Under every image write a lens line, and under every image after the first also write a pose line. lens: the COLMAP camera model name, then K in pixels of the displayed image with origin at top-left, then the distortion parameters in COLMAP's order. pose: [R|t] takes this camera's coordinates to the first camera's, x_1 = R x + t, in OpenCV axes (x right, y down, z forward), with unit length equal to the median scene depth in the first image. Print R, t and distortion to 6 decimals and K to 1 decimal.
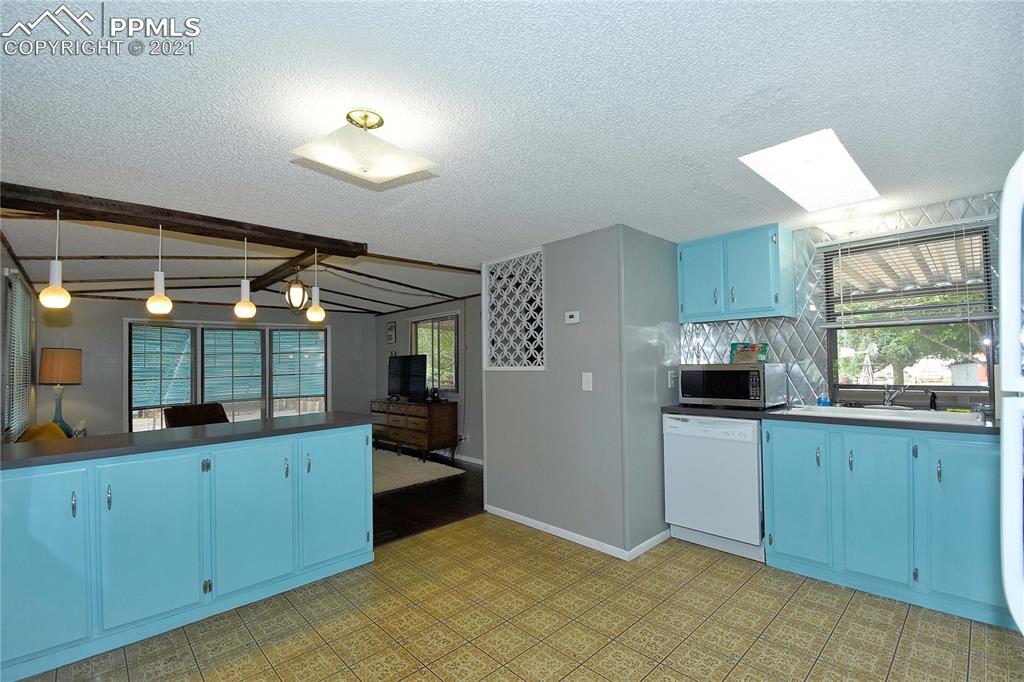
lens RADIAL K [[452.7, 0, 513.6], [0, 452.7, 338.2], [0, 0, 1]] dist [-0.002409, -0.002023]
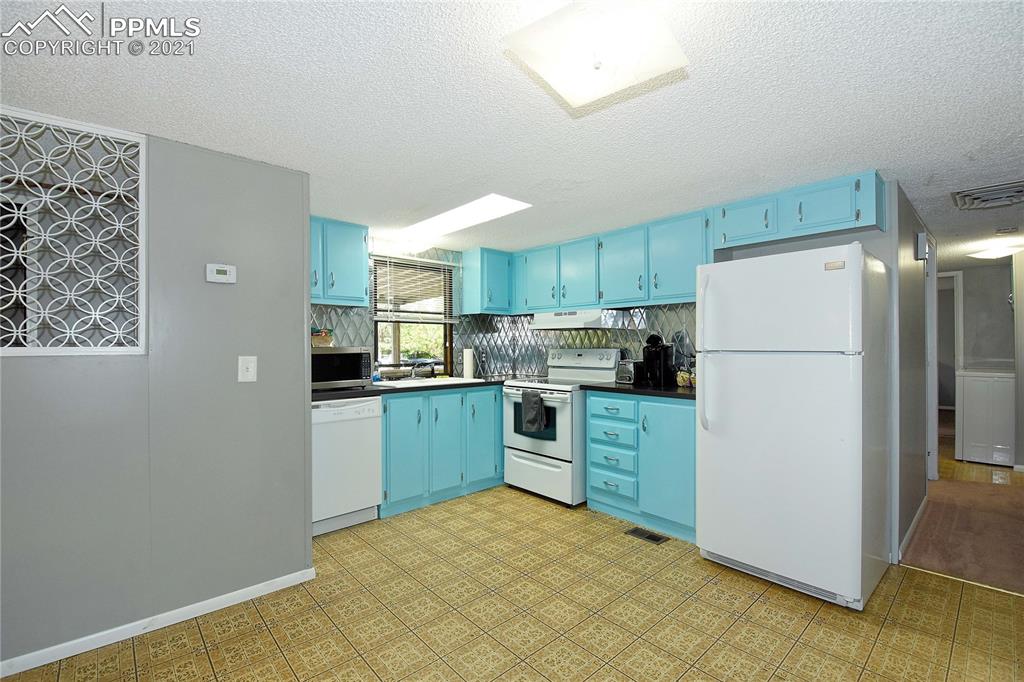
lens RADIAL K [[452.7, 0, 516.2], [0, 452.7, 343.4], [0, 0, 1]] dist [-0.002409, -0.002023]
pose [[0.014430, 0.027530, 0.999517, -0.582483], [-0.047706, 0.998501, -0.026814, 0.059484], [-0.998757, -0.047296, 0.015722, 0.618475]]
